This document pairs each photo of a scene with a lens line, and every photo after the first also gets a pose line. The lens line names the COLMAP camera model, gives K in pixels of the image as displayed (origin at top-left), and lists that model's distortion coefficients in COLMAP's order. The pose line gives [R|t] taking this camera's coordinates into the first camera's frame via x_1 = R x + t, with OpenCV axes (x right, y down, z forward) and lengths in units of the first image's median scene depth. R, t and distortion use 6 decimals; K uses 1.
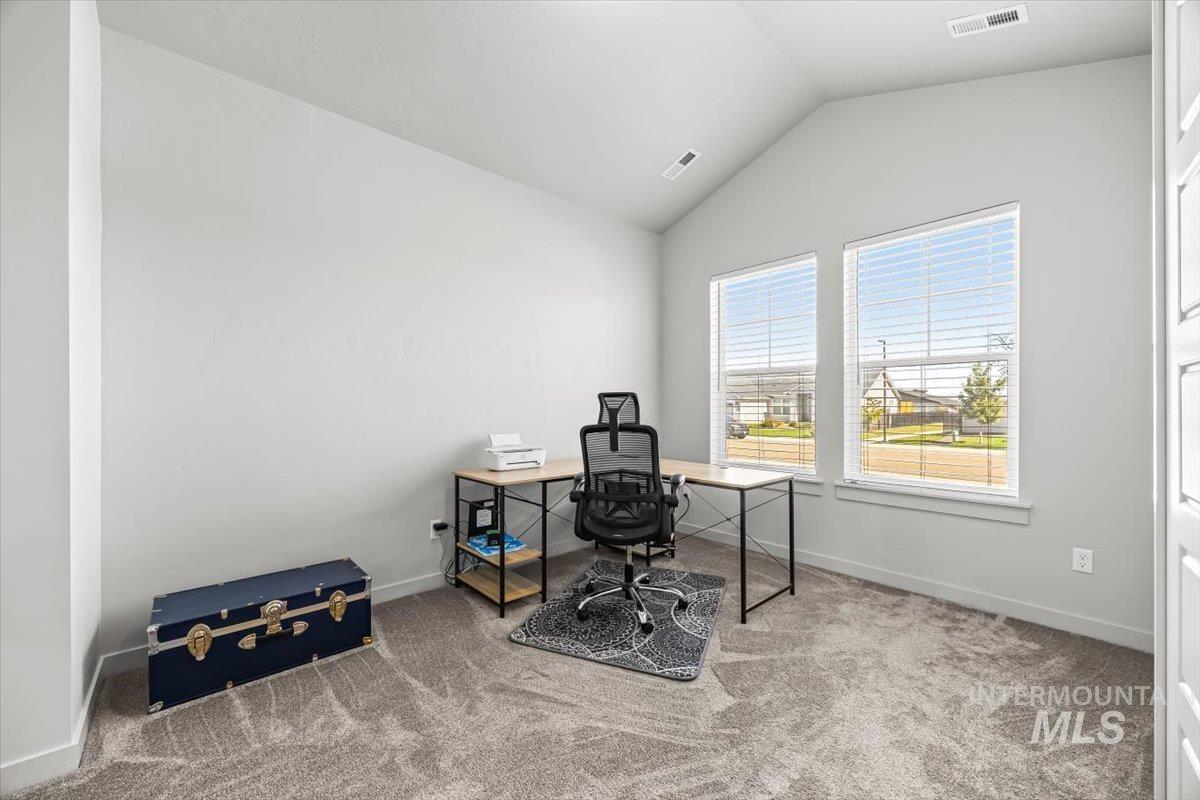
lens RADIAL K [[457.6, 0, 597.7], [0, 457.6, 409.2], [0, 0, 1]] dist [-0.003161, -0.000232]
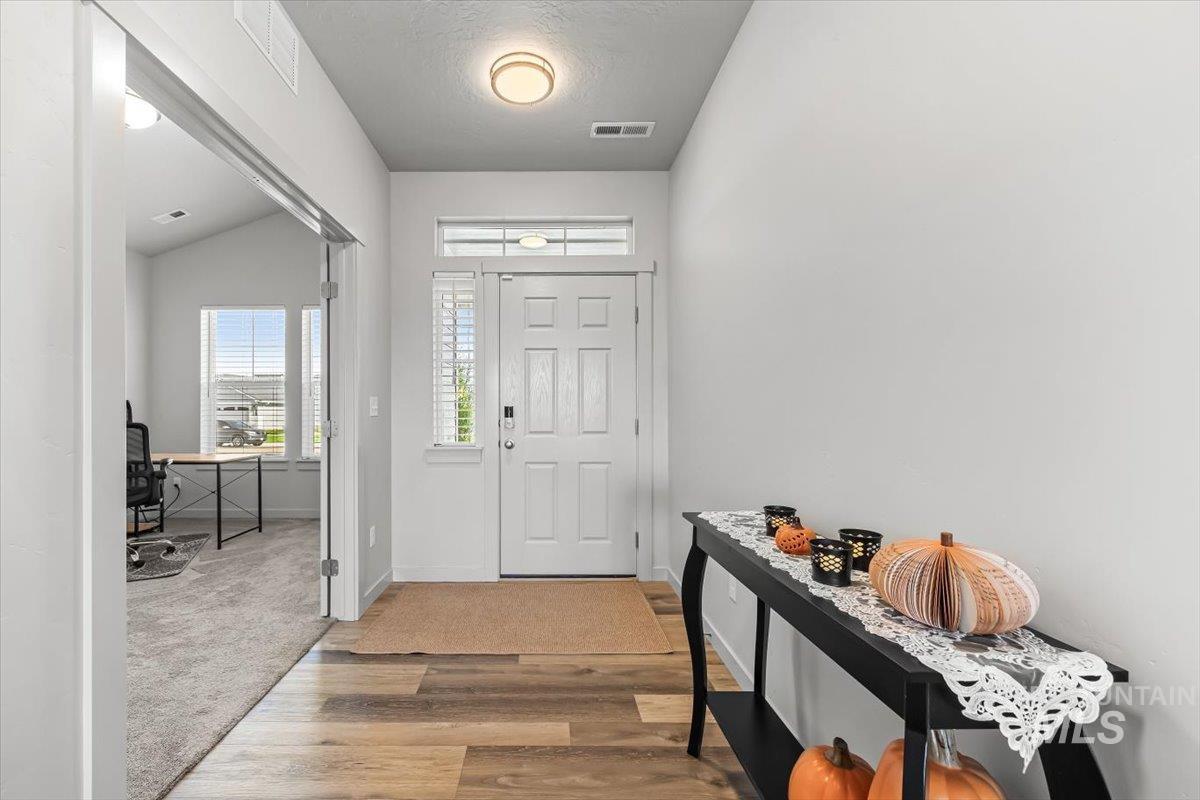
lens RADIAL K [[487.4, 0, 558.5], [0, 487.4, 408.7], [0, 0, 1]] dist [-0.004943, -0.000048]
pose [[0.663612, 0.003933, 0.748066, -0.153612], [0.004210, 0.999951, -0.008992, 0.009562], [-0.748065, 0.009117, 0.663563, -0.963004]]
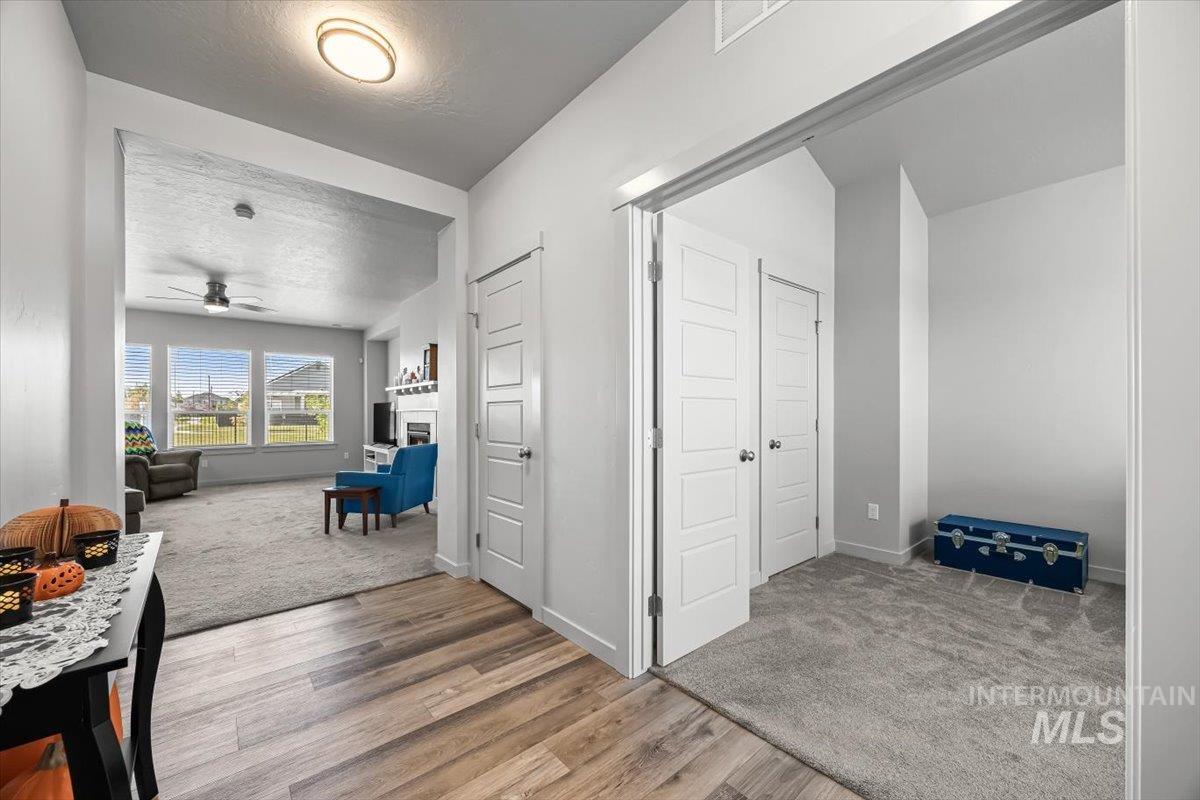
lens RADIAL K [[457.6, 0, 593.2], [0, 457.6, 408.4], [0, 0, 1]] dist [-0.003161, -0.000232]
pose [[-0.045161, -0.003270, -0.998974, 0.622934], [-0.005098, 0.999982, -0.003043, -0.002420], [0.998967, 0.004956, -0.045176, -0.235808]]
